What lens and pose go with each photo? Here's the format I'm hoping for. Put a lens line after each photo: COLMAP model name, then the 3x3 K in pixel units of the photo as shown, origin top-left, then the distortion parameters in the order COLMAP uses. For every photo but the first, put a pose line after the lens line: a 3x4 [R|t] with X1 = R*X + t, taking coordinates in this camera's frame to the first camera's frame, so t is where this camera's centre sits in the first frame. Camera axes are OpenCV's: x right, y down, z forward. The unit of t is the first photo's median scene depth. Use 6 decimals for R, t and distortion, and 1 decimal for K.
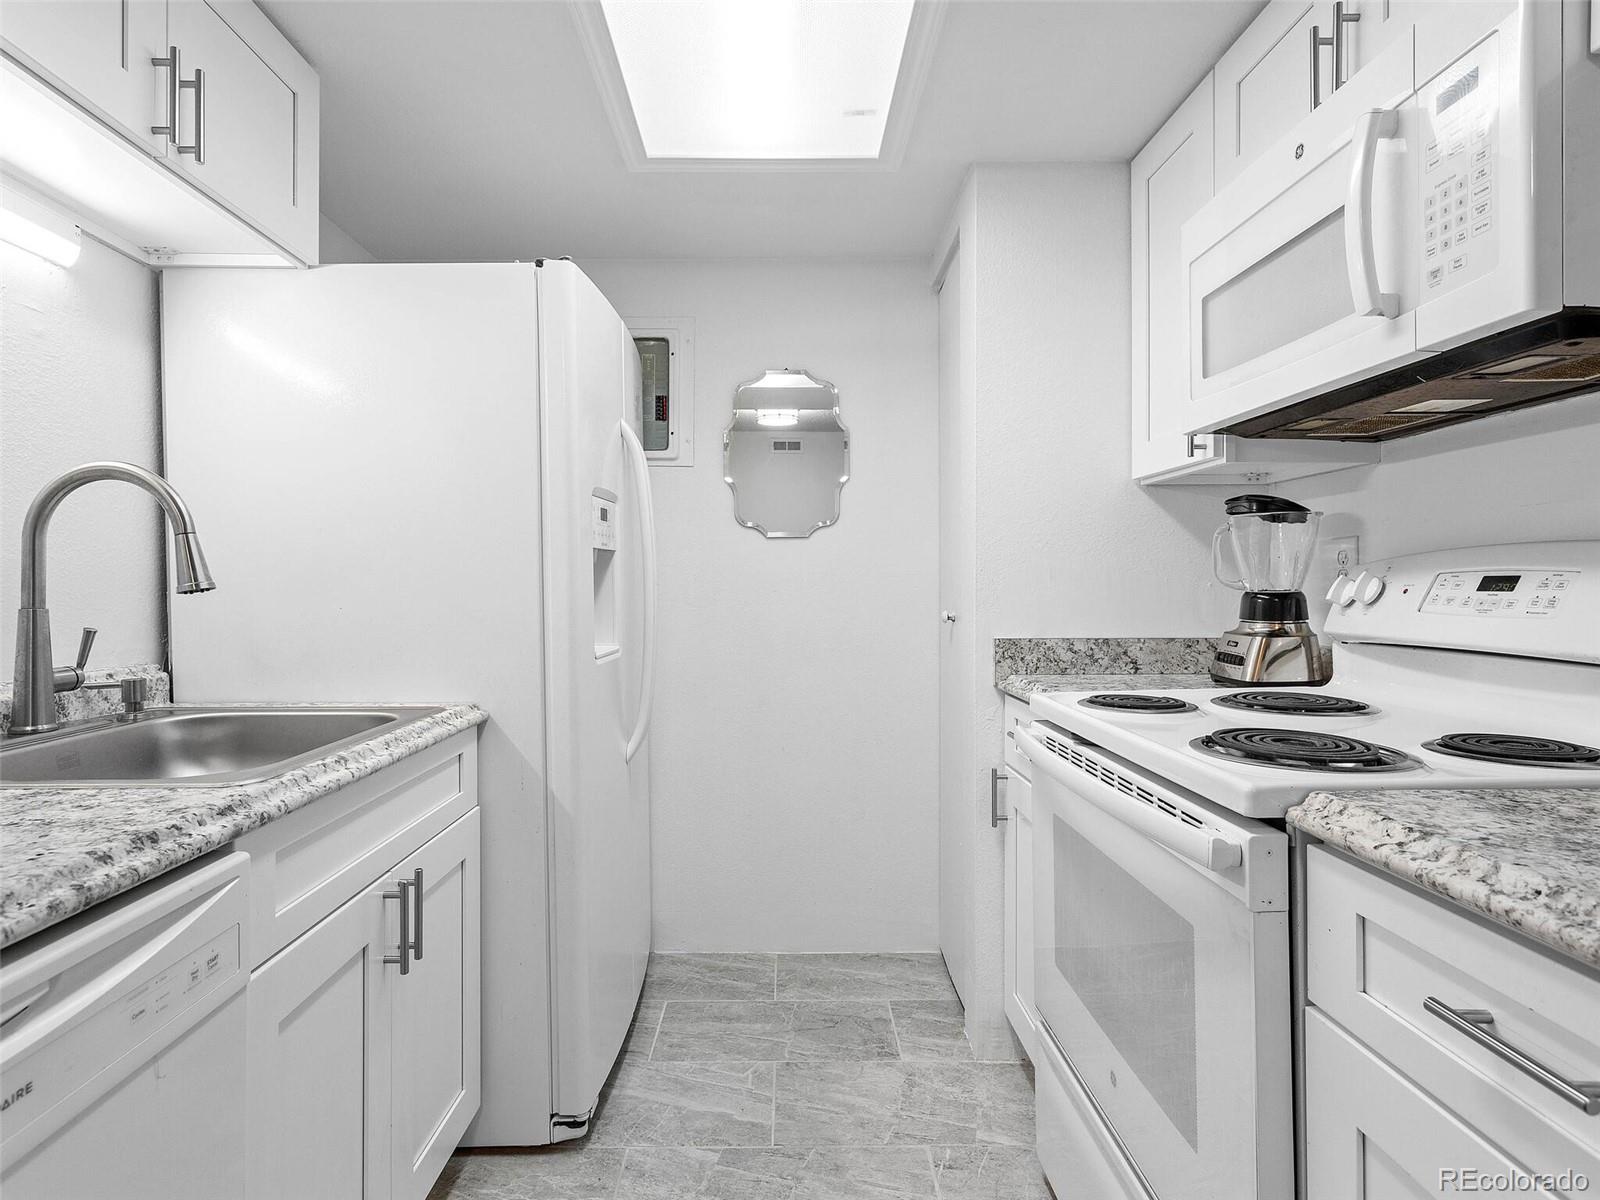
lens RADIAL K [[862.9, 0, 796.1], [0, 862.9, 589.4], [0, 0, 1]] dist [0.000795, 0.003547]
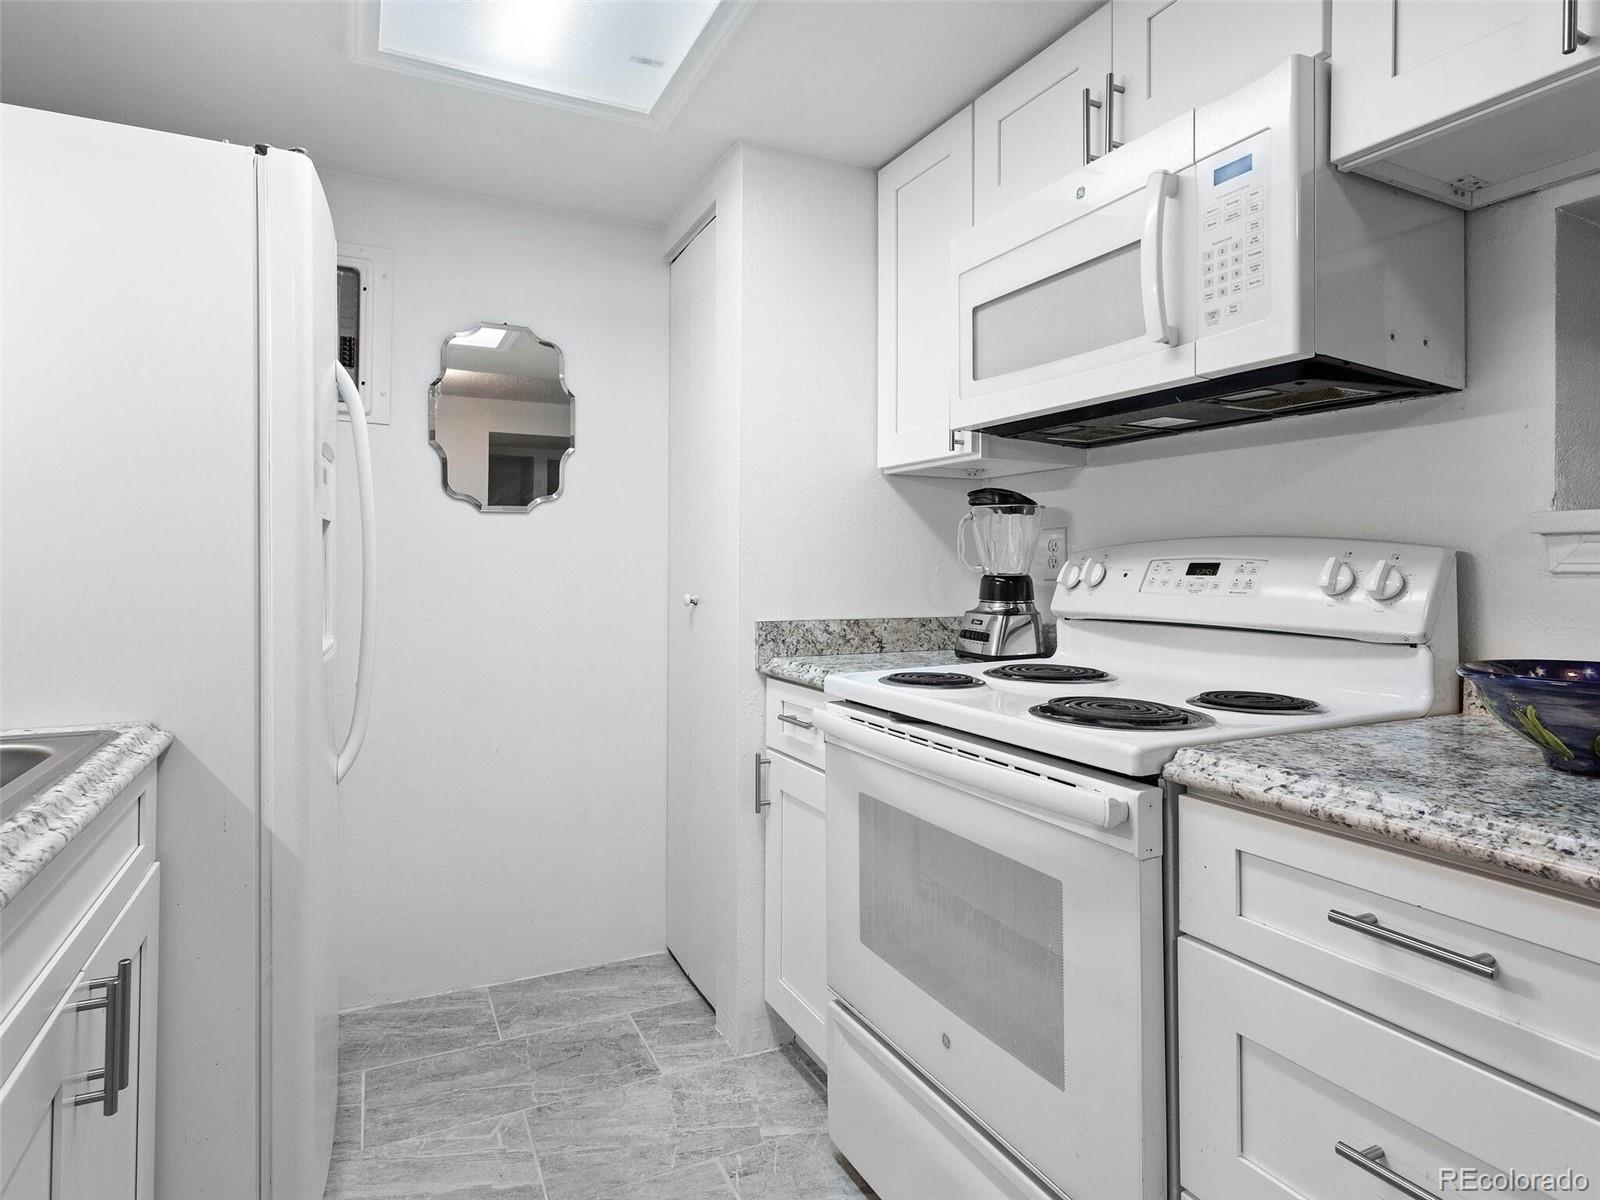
lens RADIAL K [[883.4, 0, 796.1], [0, 883.4, 557.5], [0, 0, 1]] dist [0.000848, 0.002735]
pose [[0.905380, 0.012227, 0.424425, -0.192722], [-0.005371, 0.999835, -0.017345, 0.001251], [-0.424567, 0.013424, 0.905297, 0.076663]]
